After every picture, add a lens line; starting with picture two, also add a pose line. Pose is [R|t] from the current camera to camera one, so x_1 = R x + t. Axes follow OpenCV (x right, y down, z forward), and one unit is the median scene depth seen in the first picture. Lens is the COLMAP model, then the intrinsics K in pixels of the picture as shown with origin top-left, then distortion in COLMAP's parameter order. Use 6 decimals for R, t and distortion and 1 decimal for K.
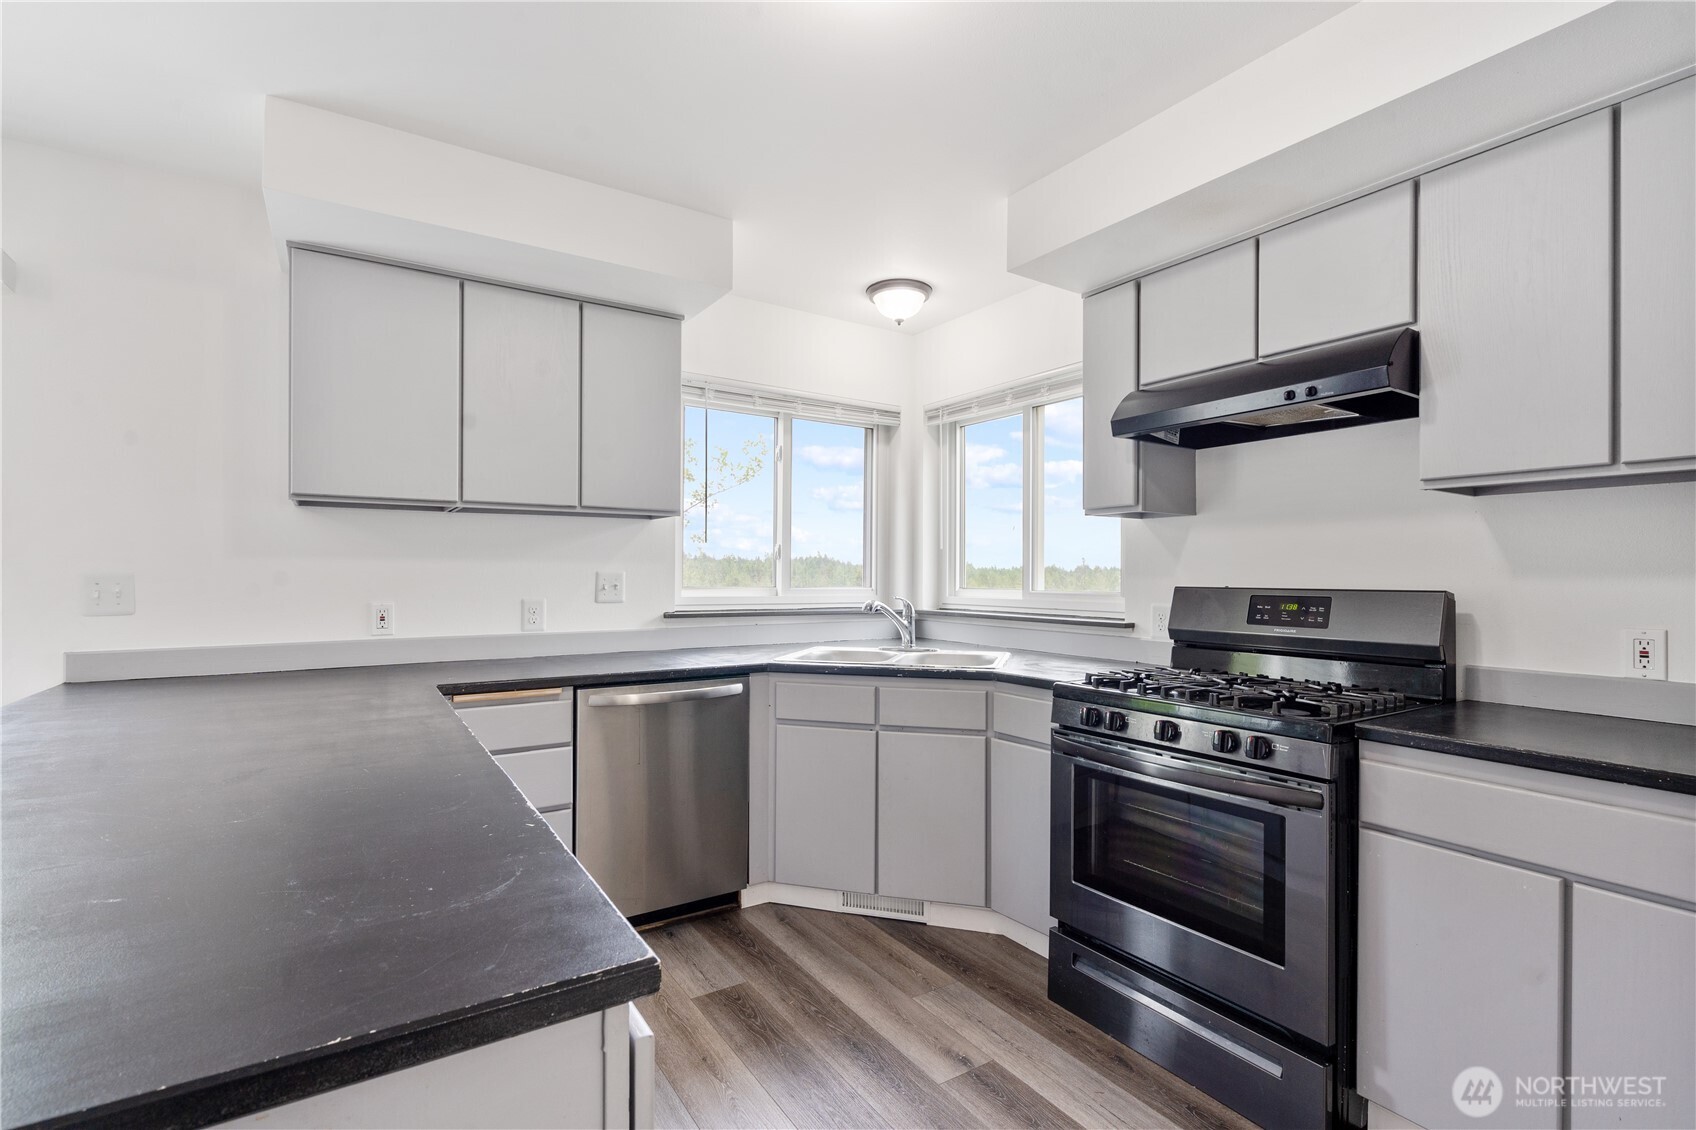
lens RADIAL K [[770.9, 0, 843.4], [0, 770.9, 574.4], [0, 0, 1]] dist [-0.001994, 0.000011]
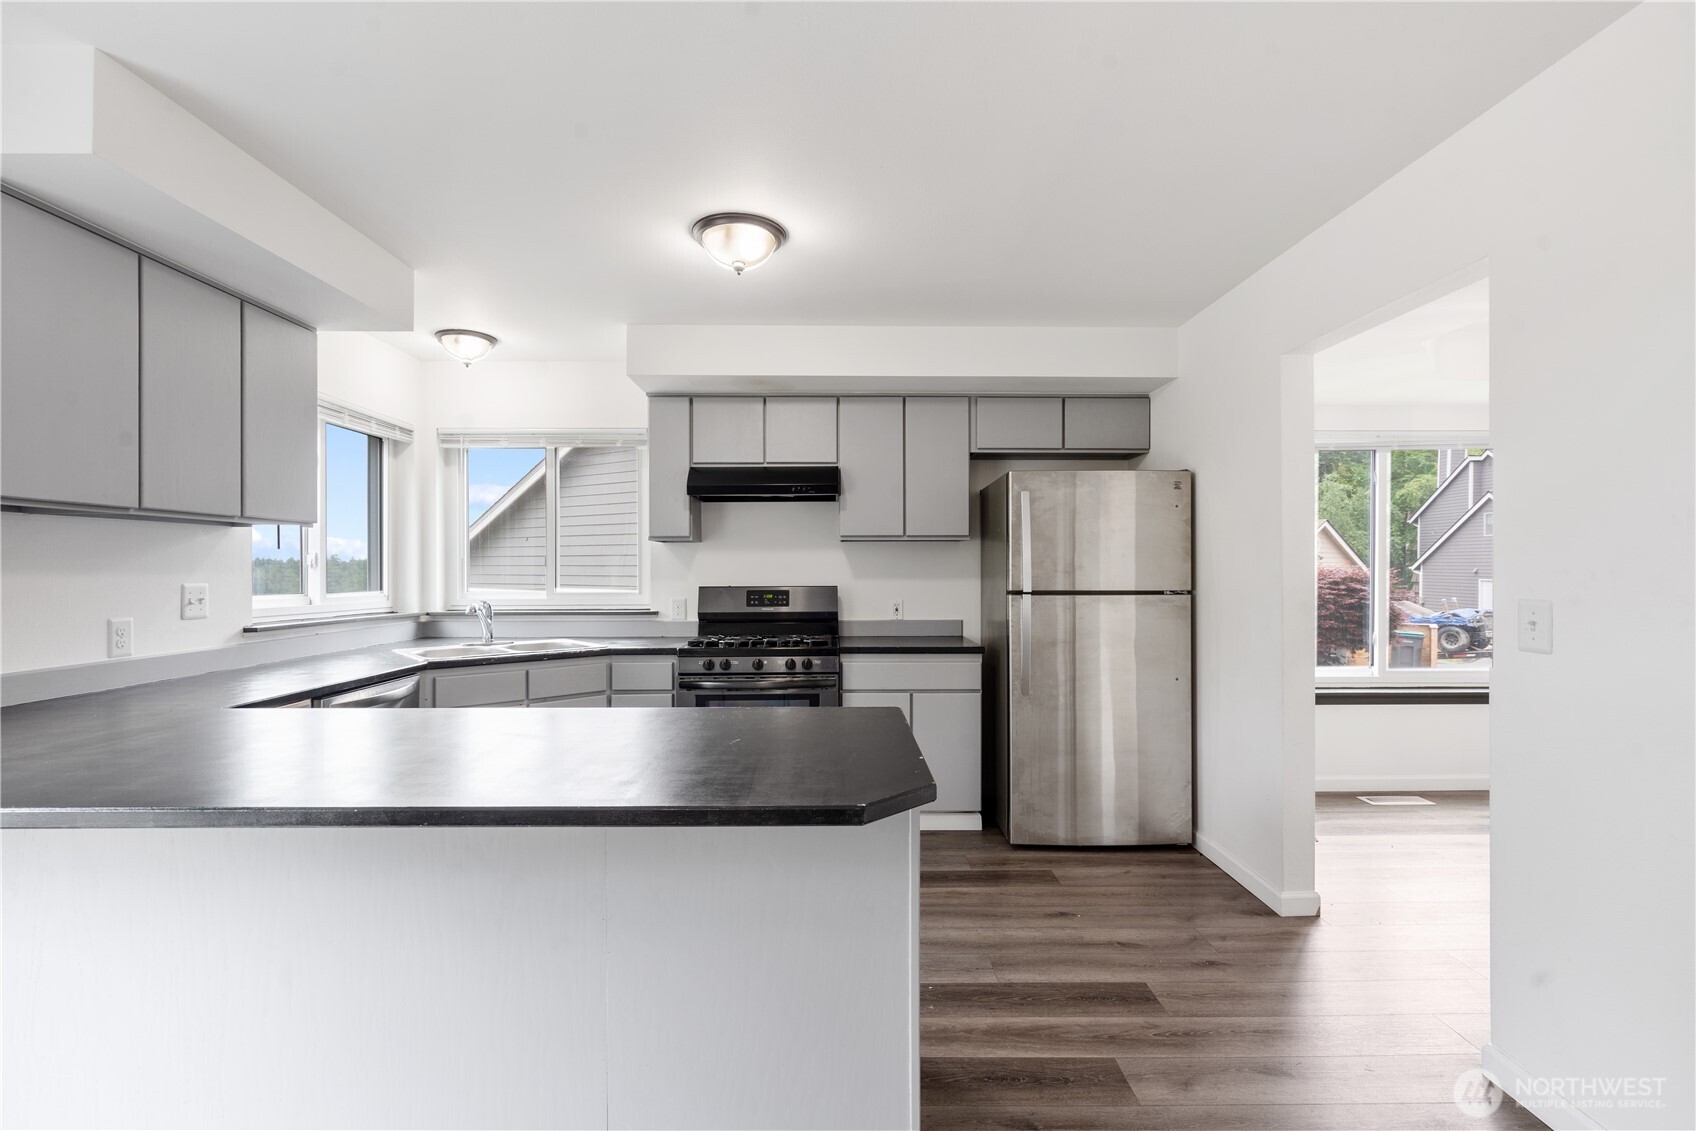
lens RADIAL K [[778.8, 0, 844.1], [0, 778.8, 577.1], [0, 0, 1]] dist [-0.004709, -0.000199]
pose [[0.538100, -0.012977, 0.842781, -0.799279], [0.006110, 0.999915, 0.011496, -0.021374], [-0.842859, -0.001036, 0.538133, -0.144846]]
